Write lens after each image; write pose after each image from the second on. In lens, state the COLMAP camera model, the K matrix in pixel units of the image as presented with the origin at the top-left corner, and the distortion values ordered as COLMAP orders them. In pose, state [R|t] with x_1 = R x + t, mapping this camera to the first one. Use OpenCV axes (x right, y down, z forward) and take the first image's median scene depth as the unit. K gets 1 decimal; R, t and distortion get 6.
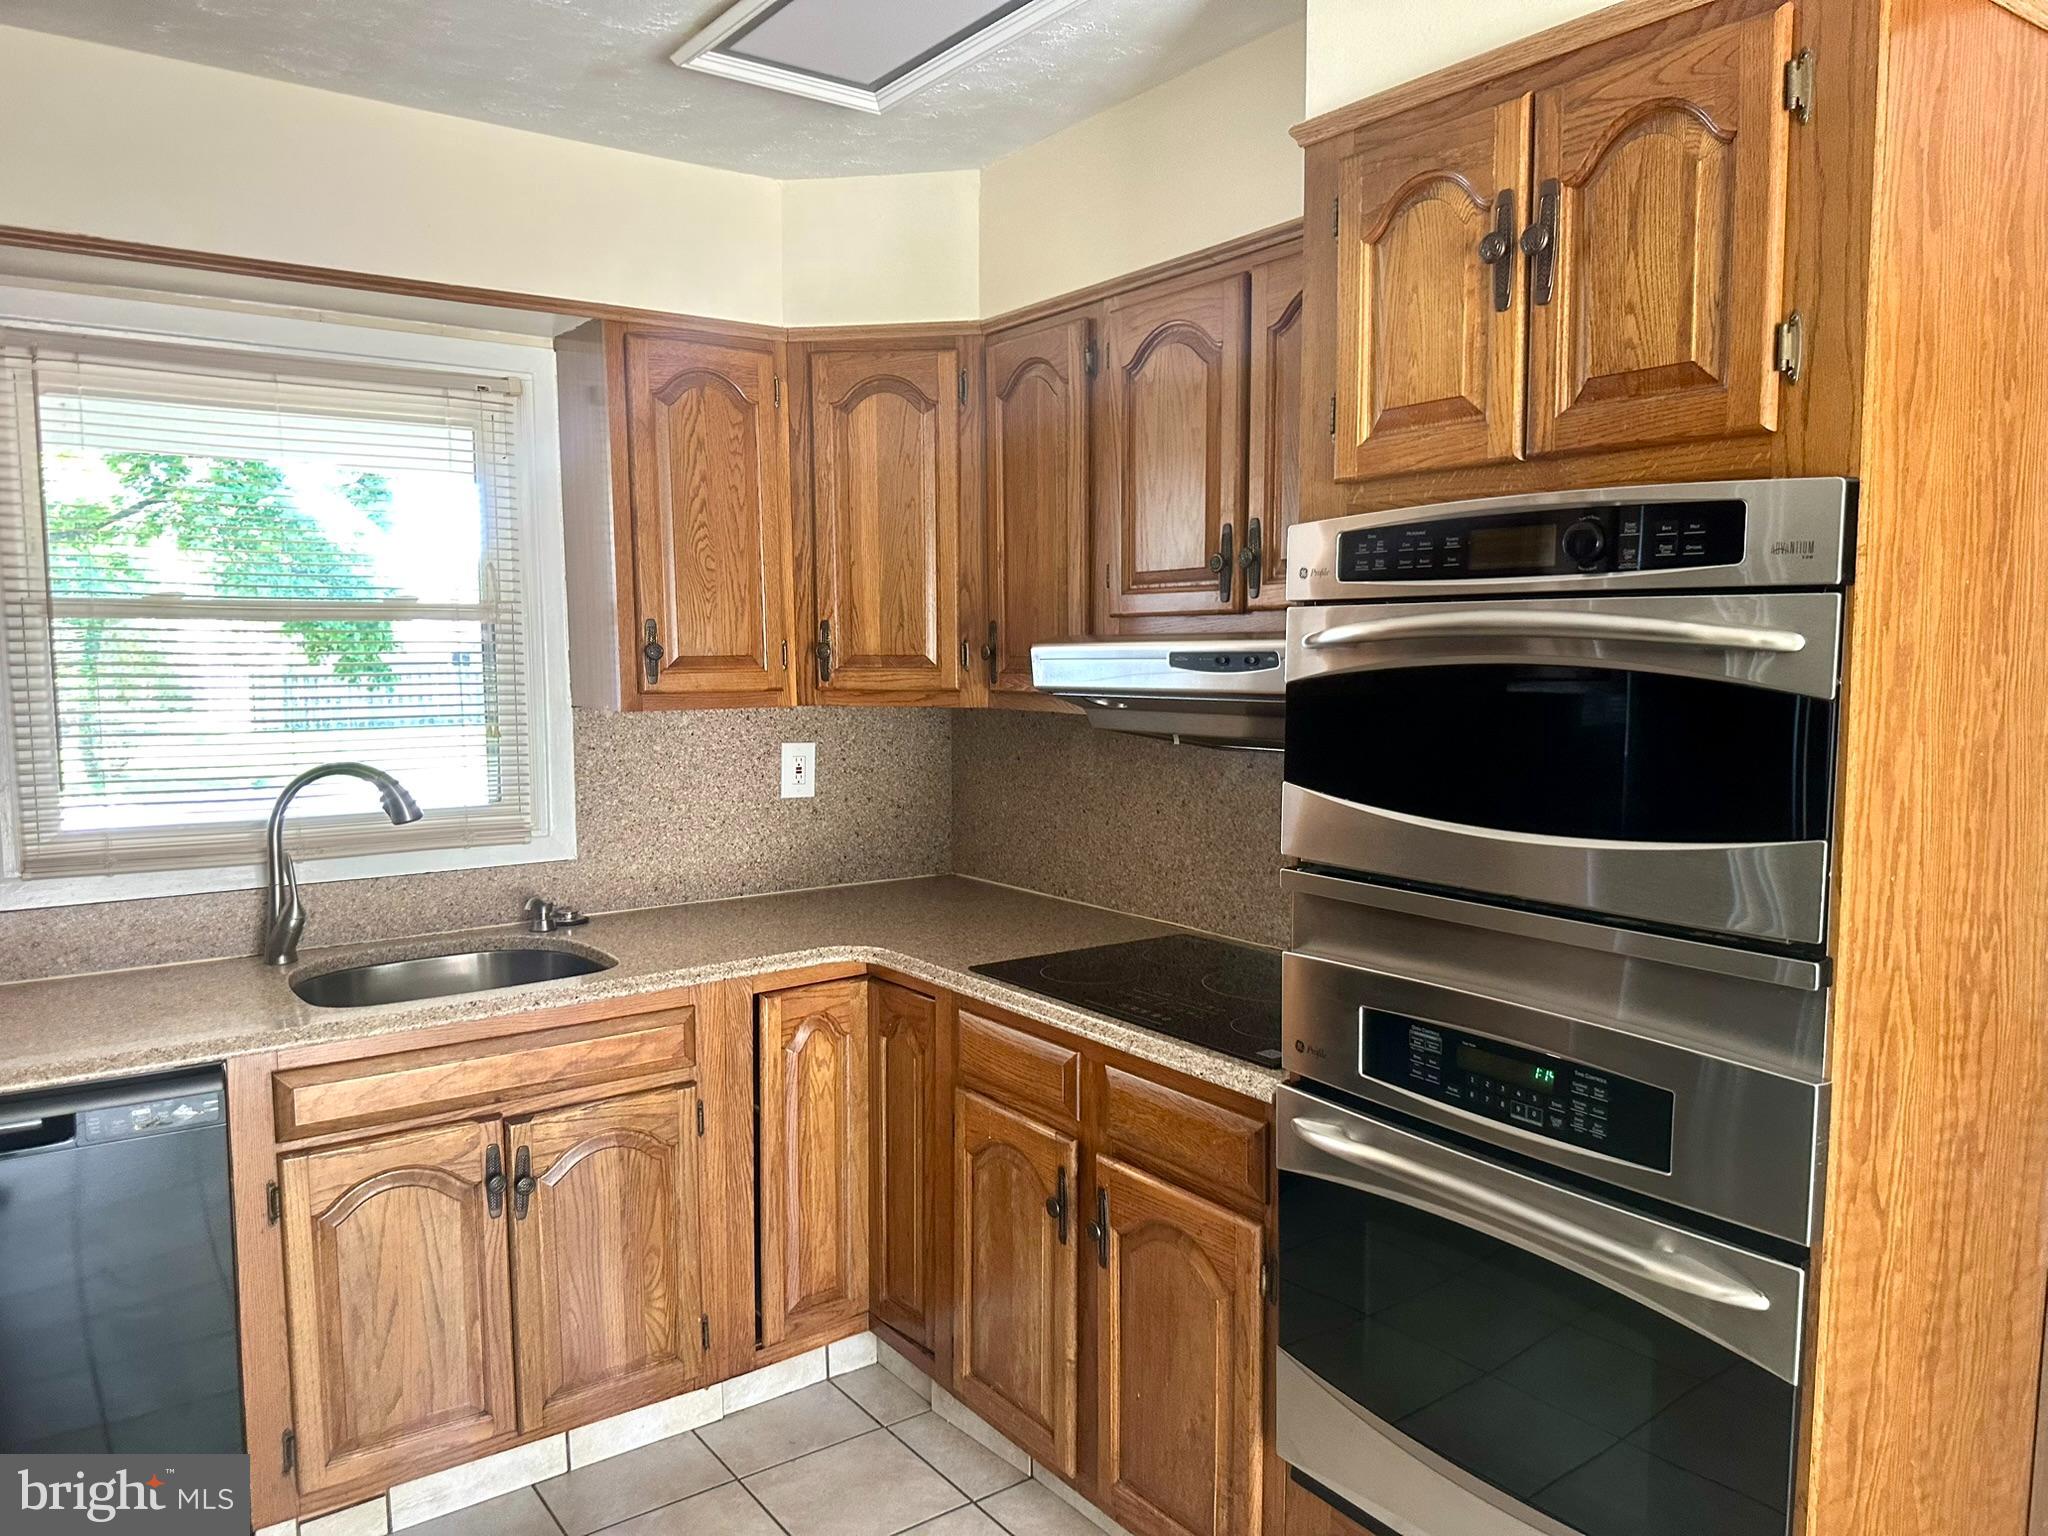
lens RADIAL K [[1444.2, 0, 1024.0], [0, 1444.2, 768.0], [0, 0, 1]] dist [0.002105, 0.000987]
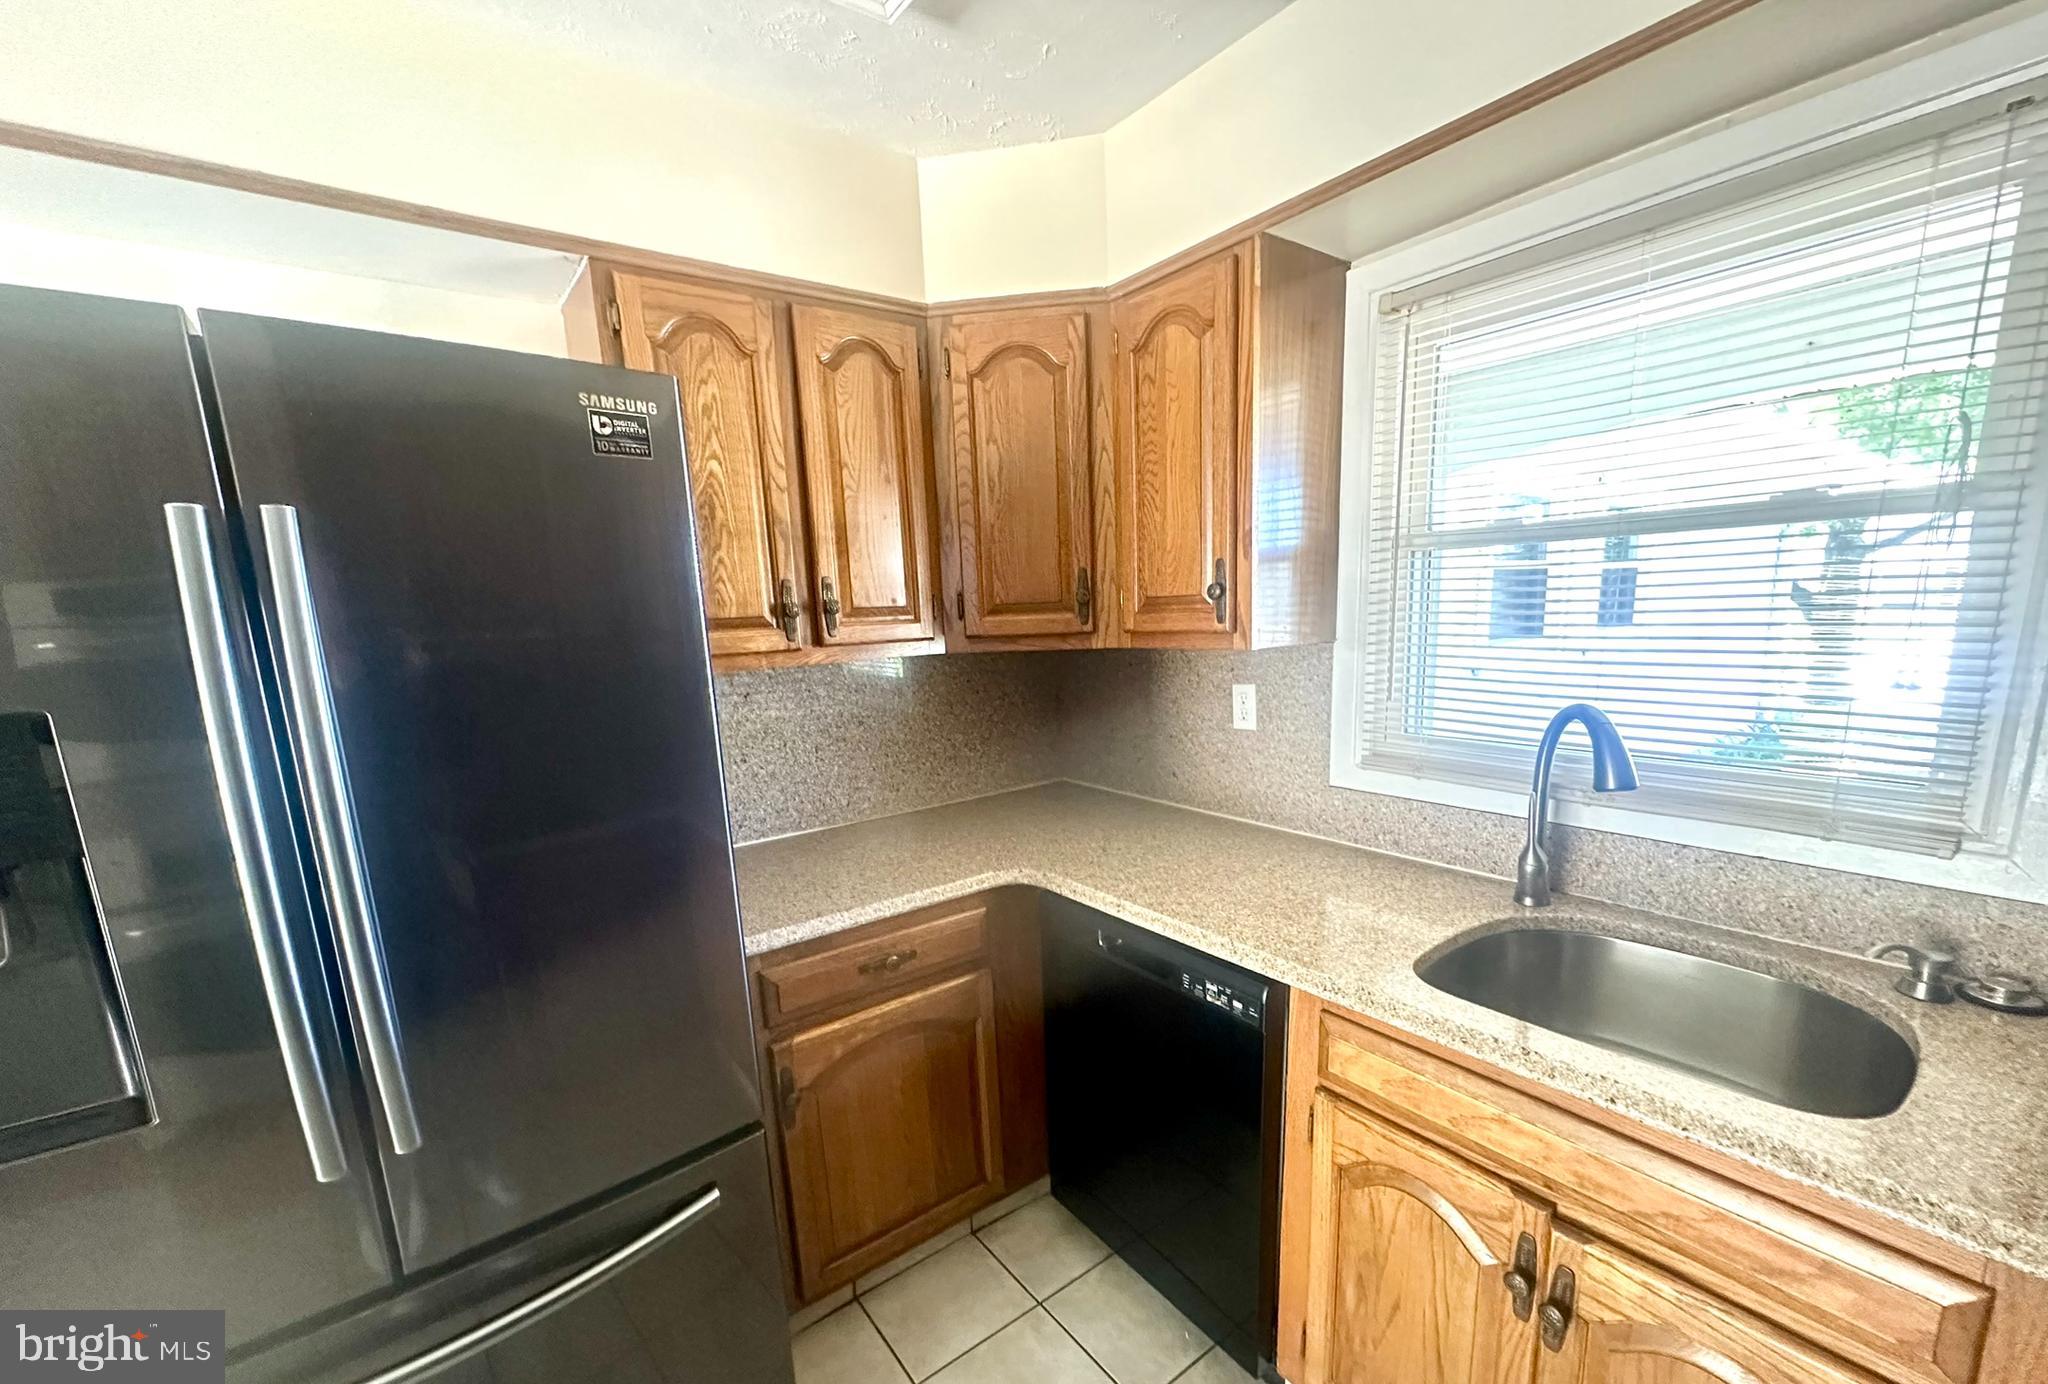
lens RADIAL K [[825.9, 0, 1030.7], [0, 825.9, 766.2], [0, 0, 1]] dist [-0.001716, -0.000131]
pose [[0.027855, 0.193739, -0.980657, -0.000954], [-0.052341, 0.979975, 0.192118, -0.046661], [0.998241, 0.045977, 0.037438, 0.703524]]
